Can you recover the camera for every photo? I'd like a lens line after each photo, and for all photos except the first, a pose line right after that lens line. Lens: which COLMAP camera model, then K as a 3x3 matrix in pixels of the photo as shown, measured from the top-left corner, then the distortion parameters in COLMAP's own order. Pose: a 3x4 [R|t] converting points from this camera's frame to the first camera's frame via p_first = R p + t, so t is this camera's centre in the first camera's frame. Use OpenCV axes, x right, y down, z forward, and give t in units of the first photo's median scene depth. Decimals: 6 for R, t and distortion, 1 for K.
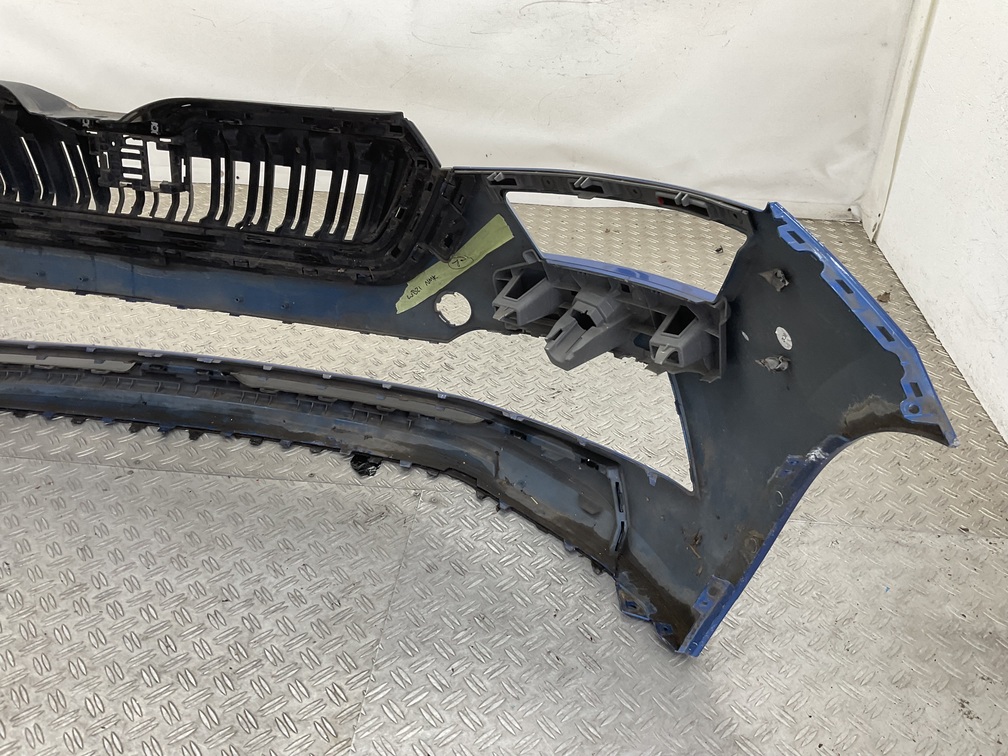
lens RADIAL K [[825.2, 0, 505.6], [0, 825.2, 382.8], [0, 0, 1]] dist [0.100597, -0.202397]
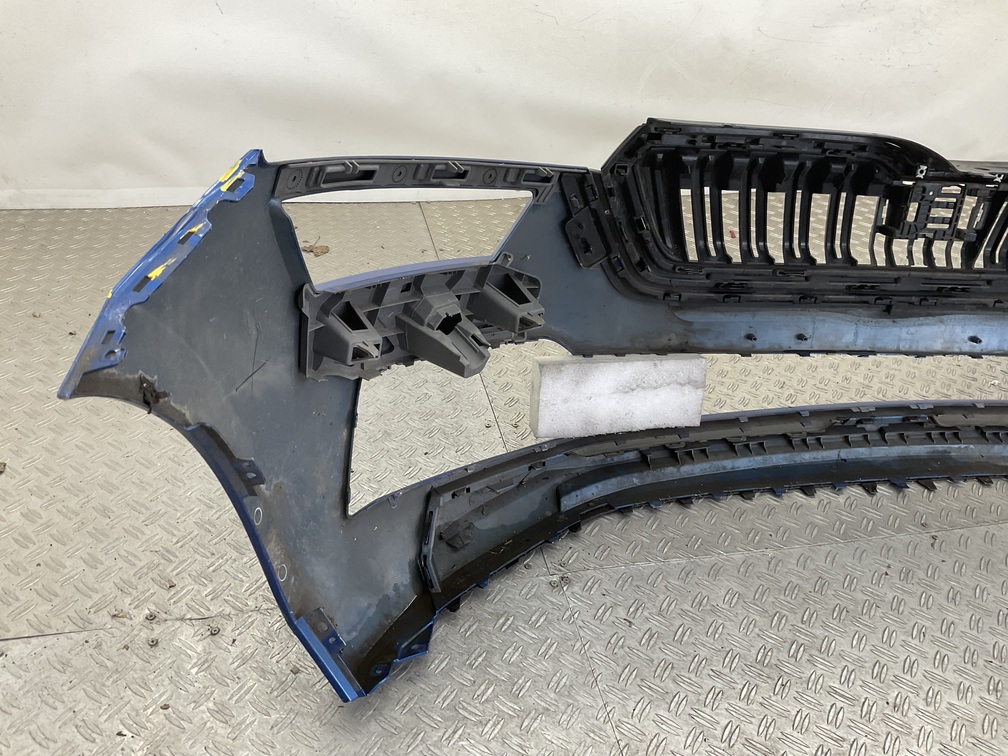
lens RADIAL K [[835.8, 0, 504.0], [0, 835.8, 378.0], [0, 0, 1]] dist [0.104293, -0.177357]
pose [[0.950057, -0.137860, 0.279974, -1.199726], [0.123777, 0.990014, 0.067464, -0.204581], [-0.286479, -0.029440, 0.957634, 0.230376]]
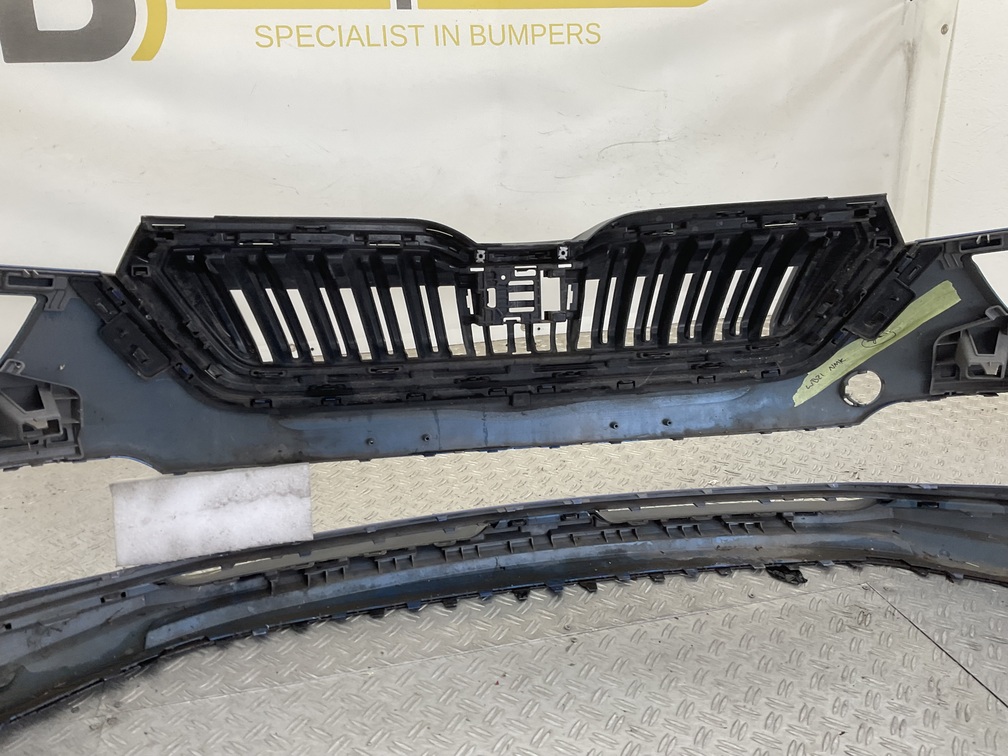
lens RADIAL K [[825.2, 0, 505.6], [0, 825.2, 382.8], [0, 0, 1]] dist [0.100597, -0.202397]
pose [[0.940655, -0.156950, 0.300889, -0.756456], [0.214199, 0.962289, -0.167689, -0.019431], [-0.263223, 0.222187, 0.938800, 0.163428]]
